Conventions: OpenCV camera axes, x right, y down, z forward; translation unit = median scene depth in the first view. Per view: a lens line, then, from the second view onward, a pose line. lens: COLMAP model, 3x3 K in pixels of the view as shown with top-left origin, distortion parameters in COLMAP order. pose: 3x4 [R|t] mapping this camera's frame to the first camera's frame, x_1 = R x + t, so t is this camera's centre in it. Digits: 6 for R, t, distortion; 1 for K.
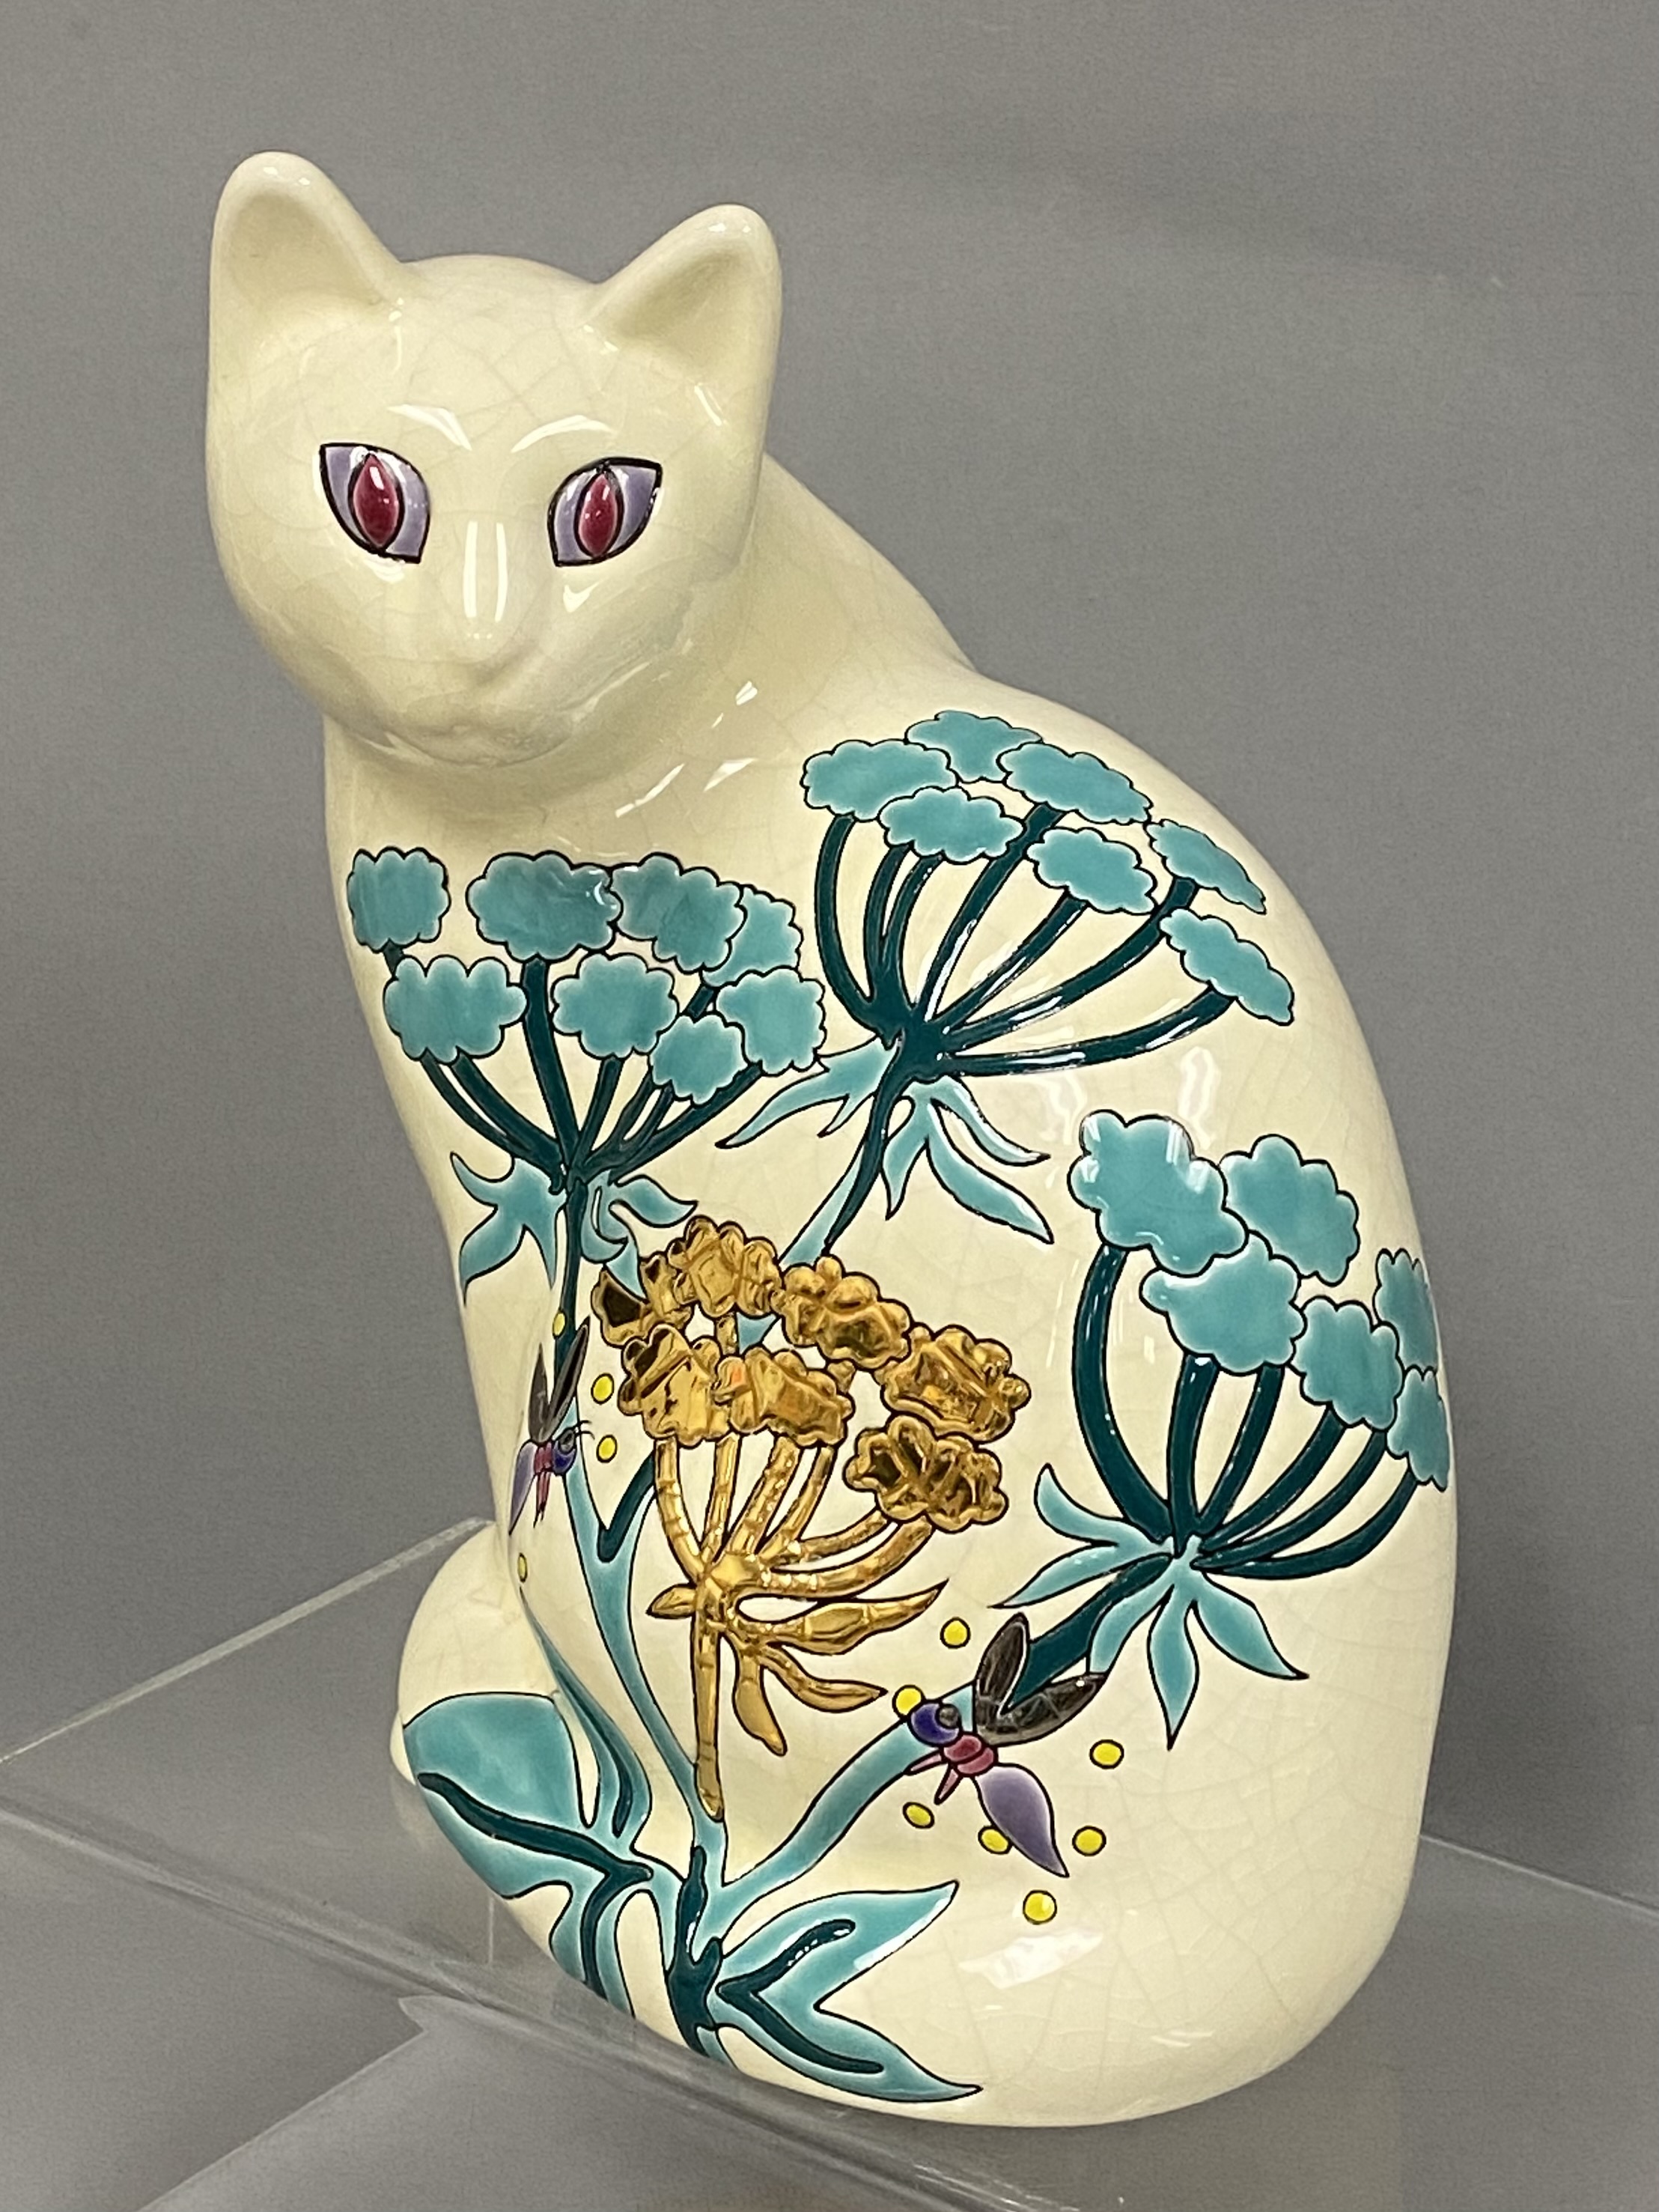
lens RADIAL K [[2993.9, 0, 830.0], [0, 2993.9, 989.1], [0, 0, 1]] dist [0.000696, -0.041189]
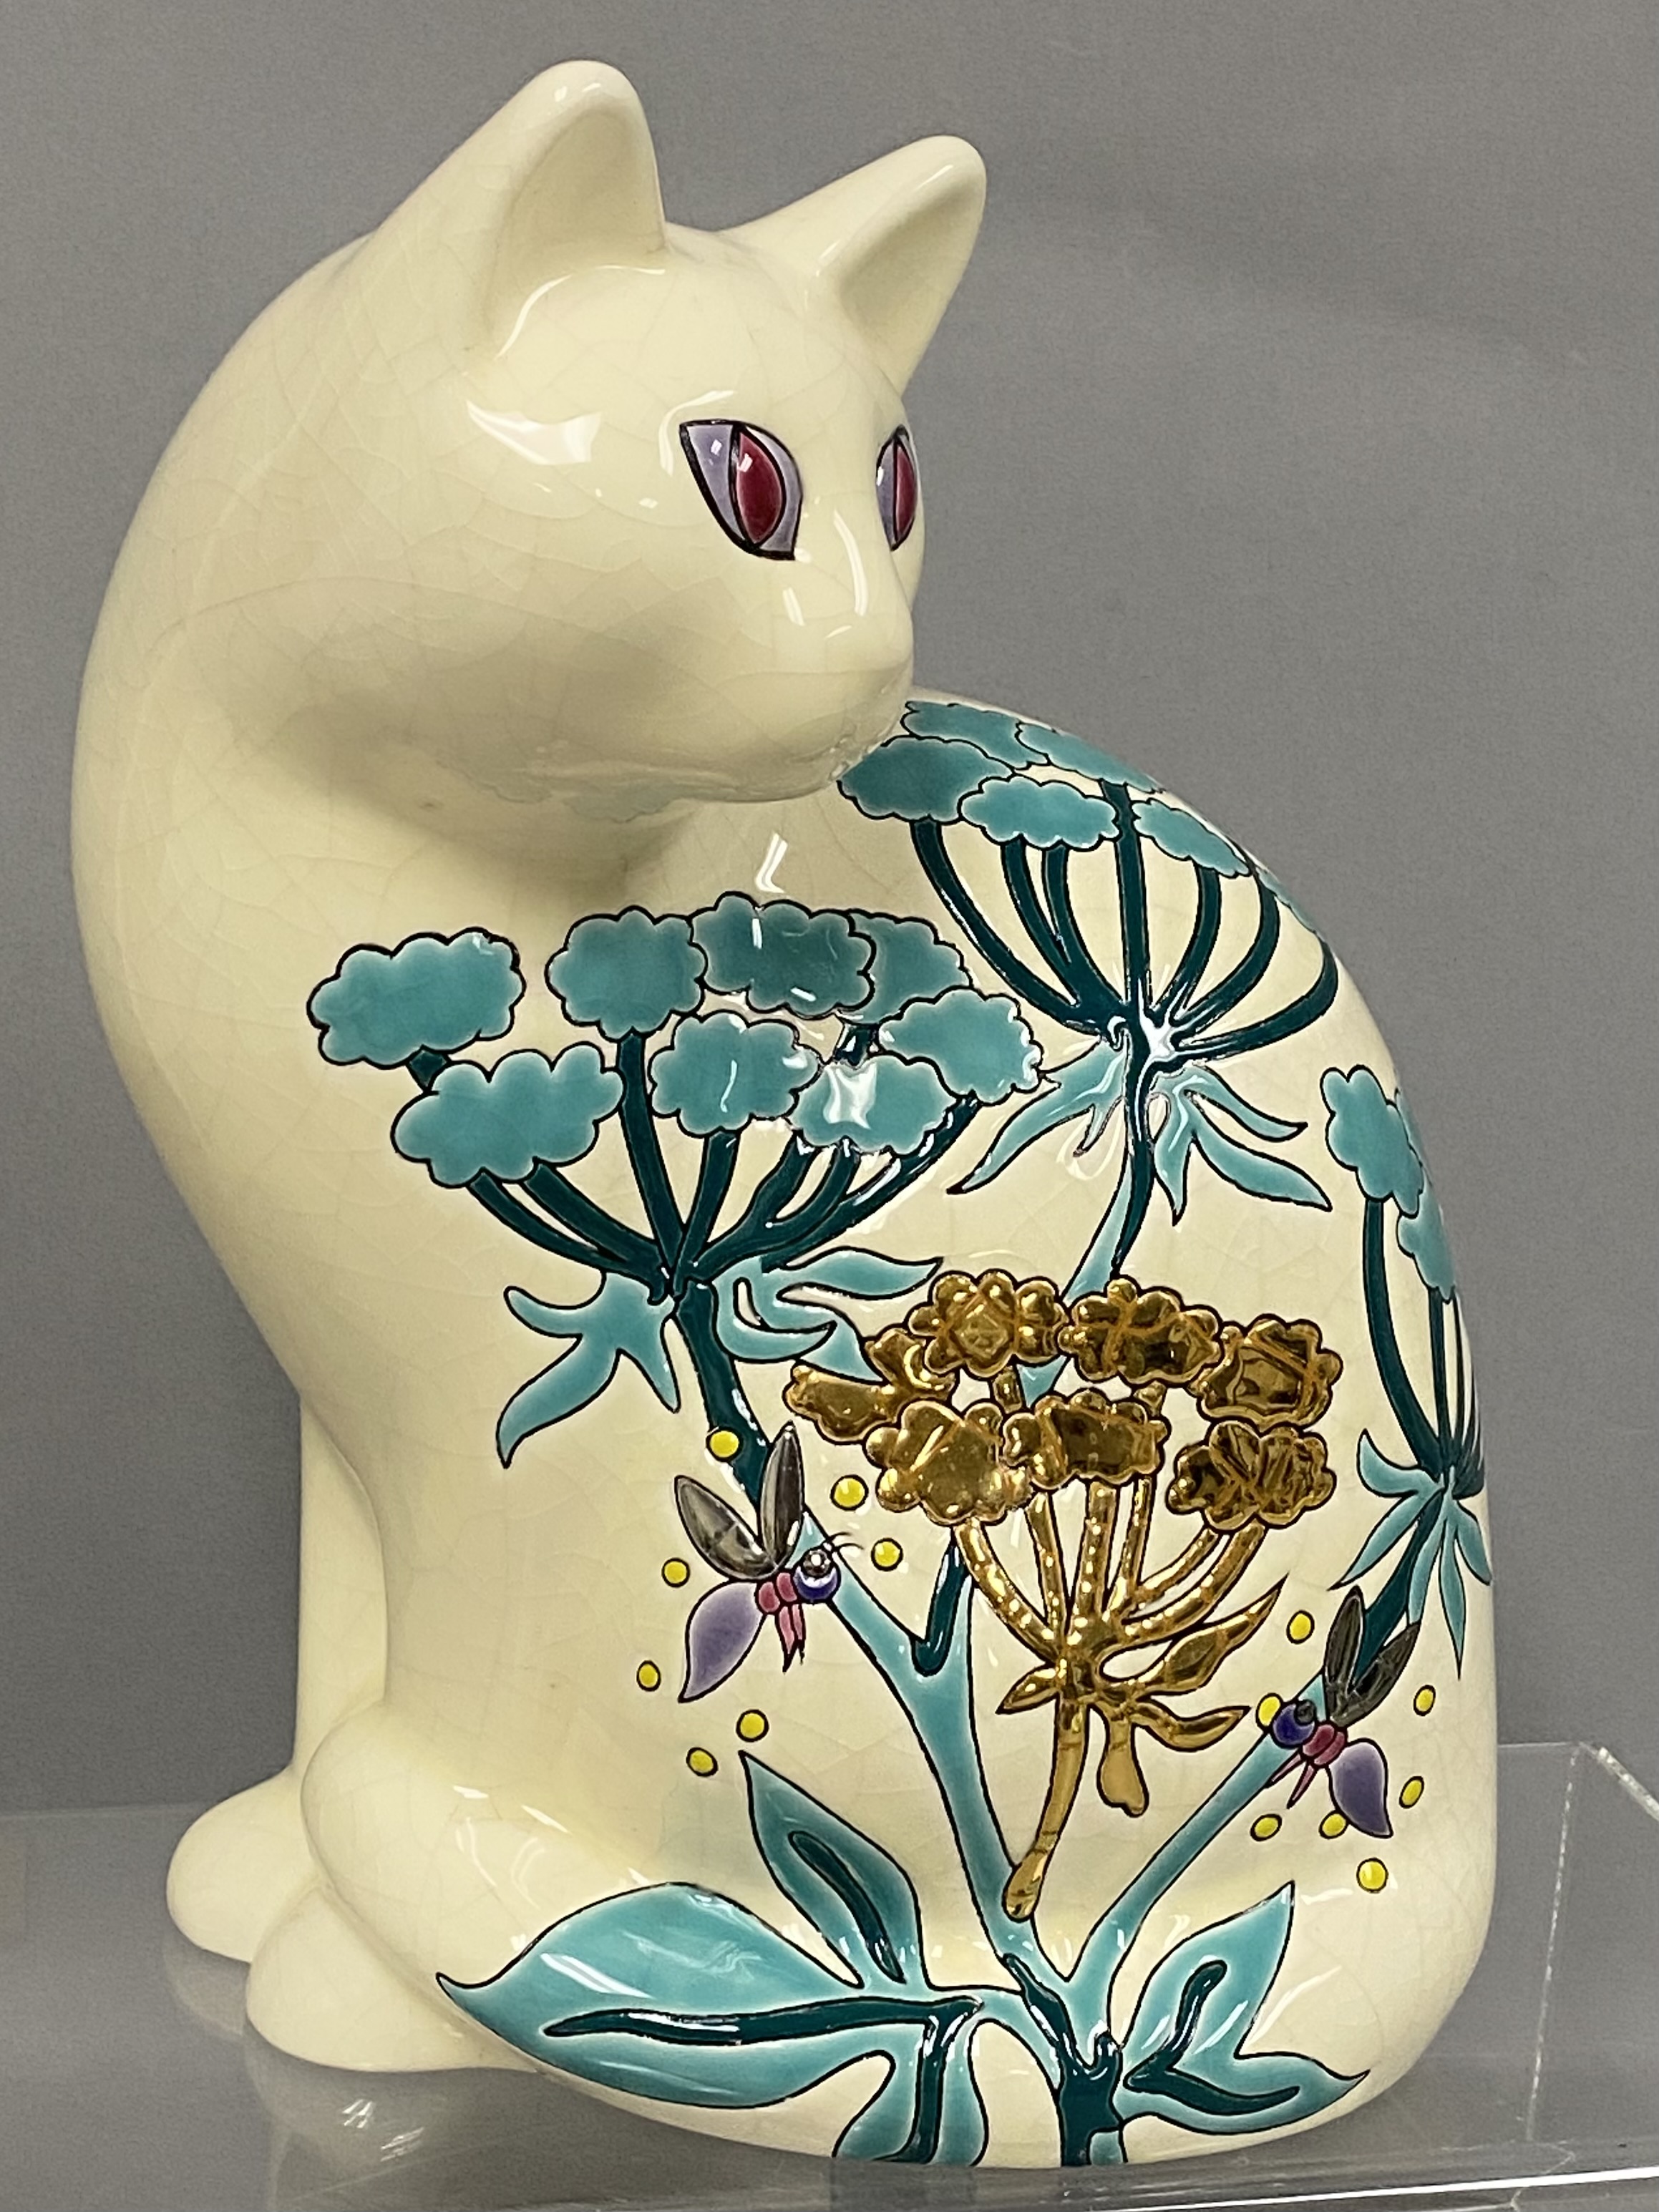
lens RADIAL K [[3088.6, 0, 829.5], [0, 3088.6, 1106.0], [0, 0, 1]] dist [0.008478, 0.033373]
pose [[0.767463, -0.178784, 0.615660, -0.643784], [0.166478, 0.982962, 0.077920, -0.052823], [-0.619101, 0.042693, 0.784150, 0.293467]]
